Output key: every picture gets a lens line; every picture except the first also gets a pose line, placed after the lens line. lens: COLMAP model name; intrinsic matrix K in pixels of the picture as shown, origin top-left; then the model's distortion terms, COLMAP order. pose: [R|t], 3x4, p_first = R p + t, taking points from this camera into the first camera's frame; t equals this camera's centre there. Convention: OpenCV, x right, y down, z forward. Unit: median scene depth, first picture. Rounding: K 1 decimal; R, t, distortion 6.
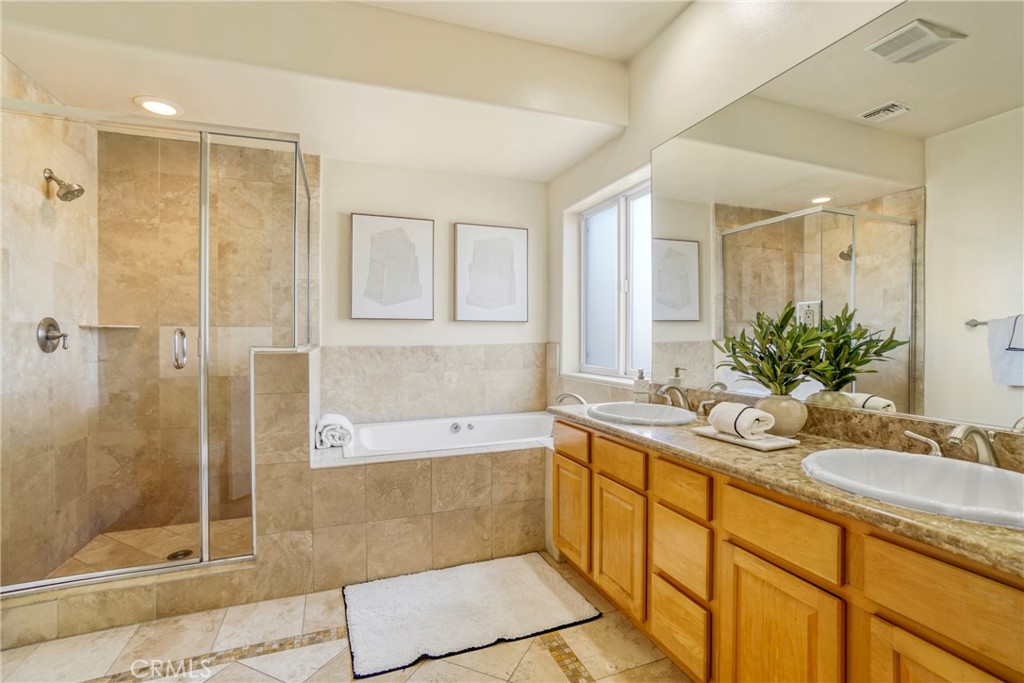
lens RADIAL K [[483.1, 0, 520.6], [0, 483.1, 334.7], [0, 0, 1]] dist [-0.027256, 0.010573]
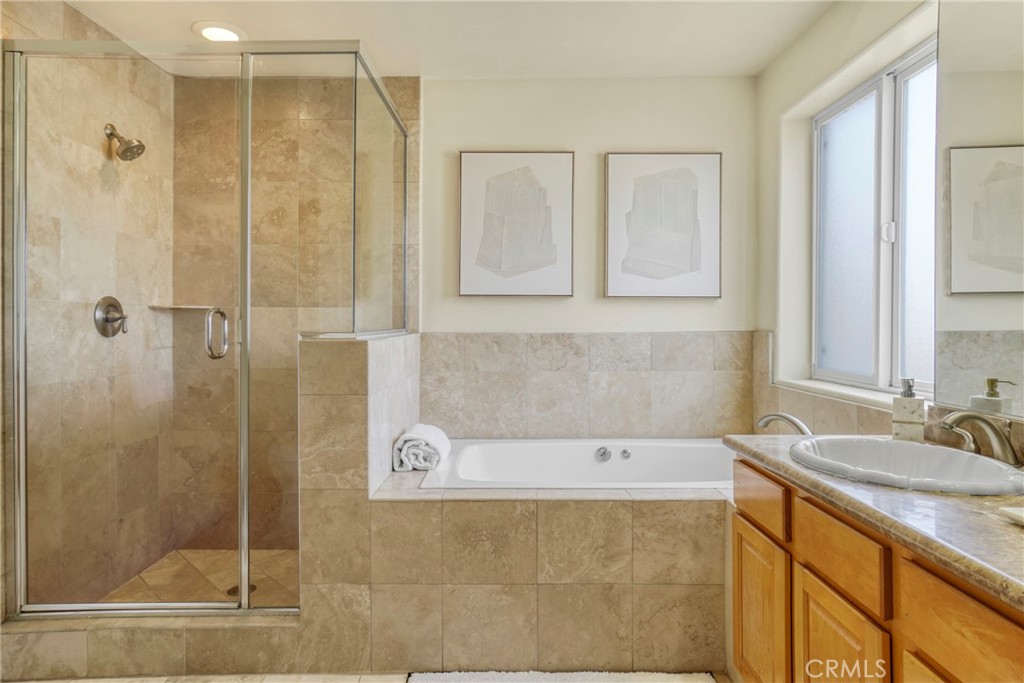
lens RADIAL K [[650.9, 0, 487.7], [0, 650.9, 323.5], [0, 0, 1]] dist [0.014190, 0.011812]
pose [[0.929154, 0.003598, -0.369675, 0.078987], [-0.001331, 0.999979, 0.006387, 0.004392], [0.369690, -0.005442, 0.929139, 0.127794]]
